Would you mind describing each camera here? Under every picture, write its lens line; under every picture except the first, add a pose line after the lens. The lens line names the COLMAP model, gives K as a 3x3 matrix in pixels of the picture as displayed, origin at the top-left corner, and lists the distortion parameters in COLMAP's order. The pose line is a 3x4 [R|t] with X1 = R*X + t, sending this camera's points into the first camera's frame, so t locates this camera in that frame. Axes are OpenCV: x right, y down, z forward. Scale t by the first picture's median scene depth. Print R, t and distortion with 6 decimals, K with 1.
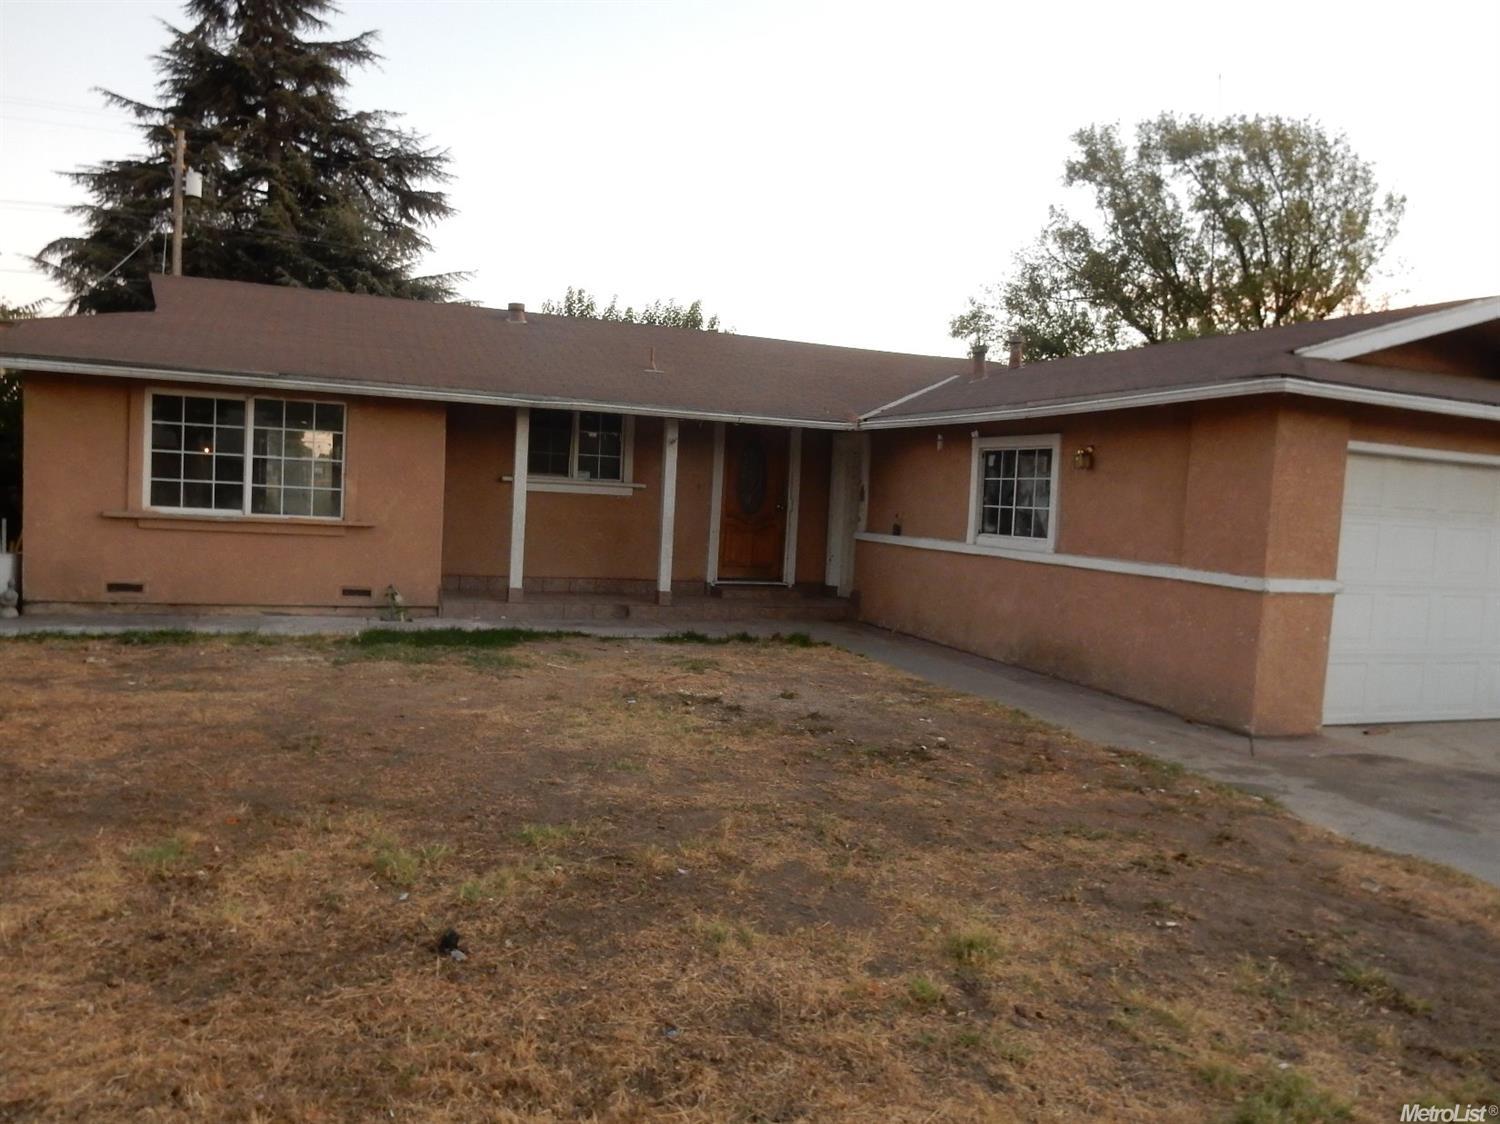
lens RADIAL K [[1110.4, 0, 741.8], [0, 1110.4, 562.9], [0, 0, 1]] dist [-0.013117, 0.005949]
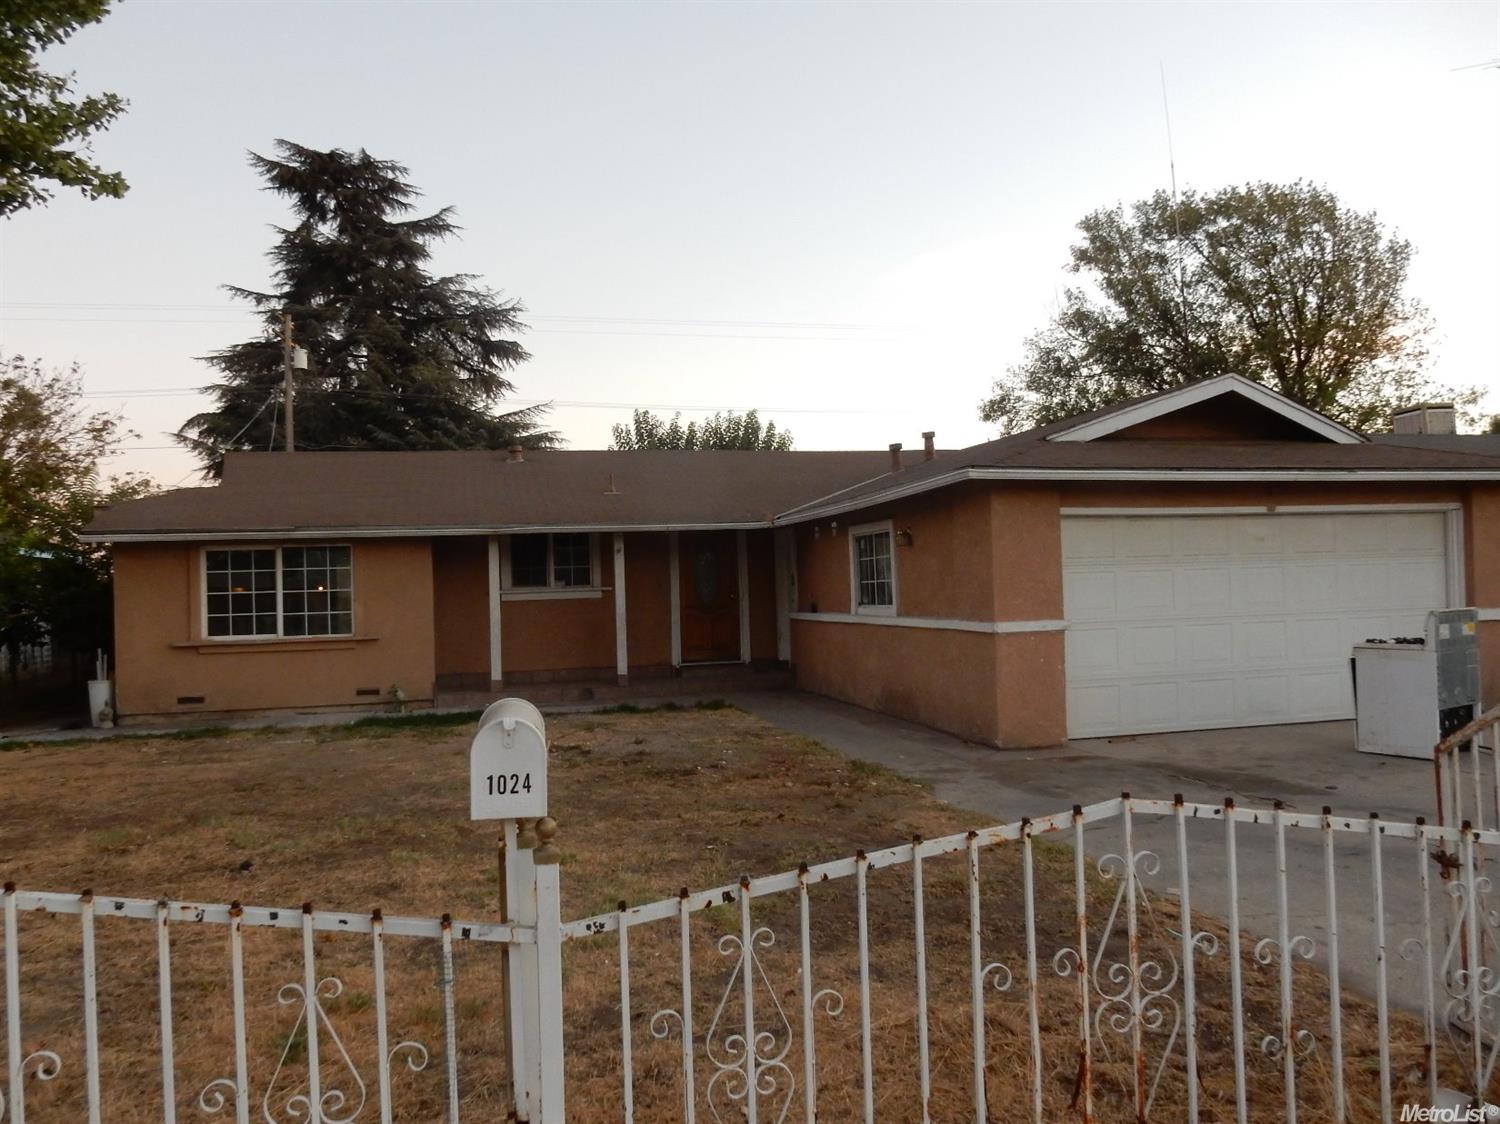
lens RADIAL K [[1110.4, 0, 741.8], [0, 1110.4, 562.9], [0, 0, 1]] dist [-0.013117, 0.005949]
pose [[0.988978, -0.086783, -0.119966, 0.081941], [0.076267, 0.993050, -0.089636, 0.008955], [0.126911, 0.079498, 0.988723, -0.070874]]
